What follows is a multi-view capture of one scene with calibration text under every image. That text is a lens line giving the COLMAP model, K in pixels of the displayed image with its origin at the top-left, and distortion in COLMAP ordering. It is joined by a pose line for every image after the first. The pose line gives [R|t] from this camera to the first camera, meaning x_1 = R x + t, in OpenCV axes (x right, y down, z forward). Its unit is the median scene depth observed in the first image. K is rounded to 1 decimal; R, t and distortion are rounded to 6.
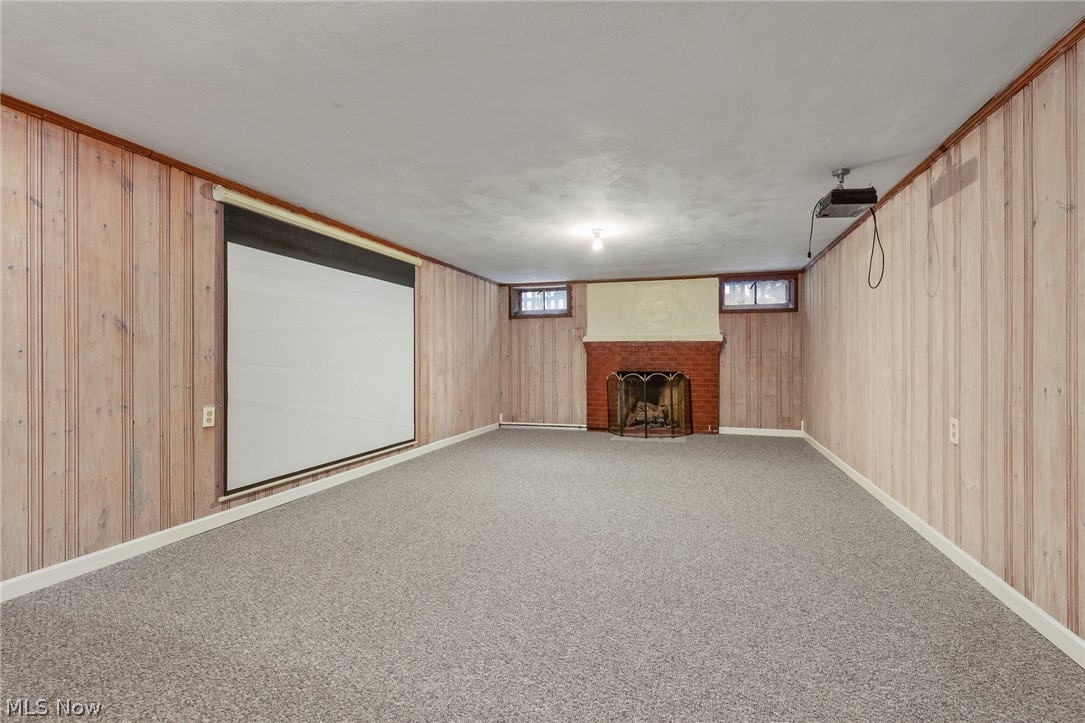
lens RADIAL K [[496.2, 0, 548.4], [0, 496.2, 355.5], [0, 0, 1]] dist [0.010226, -0.000542]
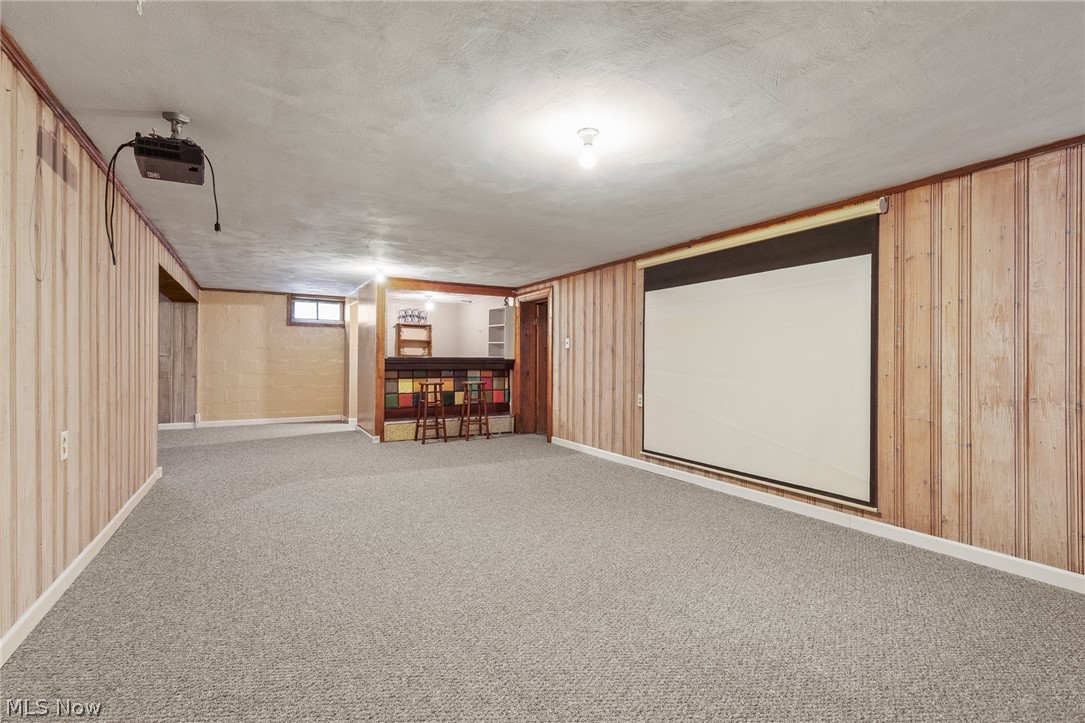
lens RADIAL K [[496.2, 0, 548.4], [0, 496.2, 355.5], [0, 0, 1]] dist [0.010226, -0.000542]
pose [[-0.670193, -0.014934, -0.742037, 0.788210], [-0.004796, 0.999864, -0.015791, 0.000378], [0.742172, -0.007024, -0.670173, 1.967587]]
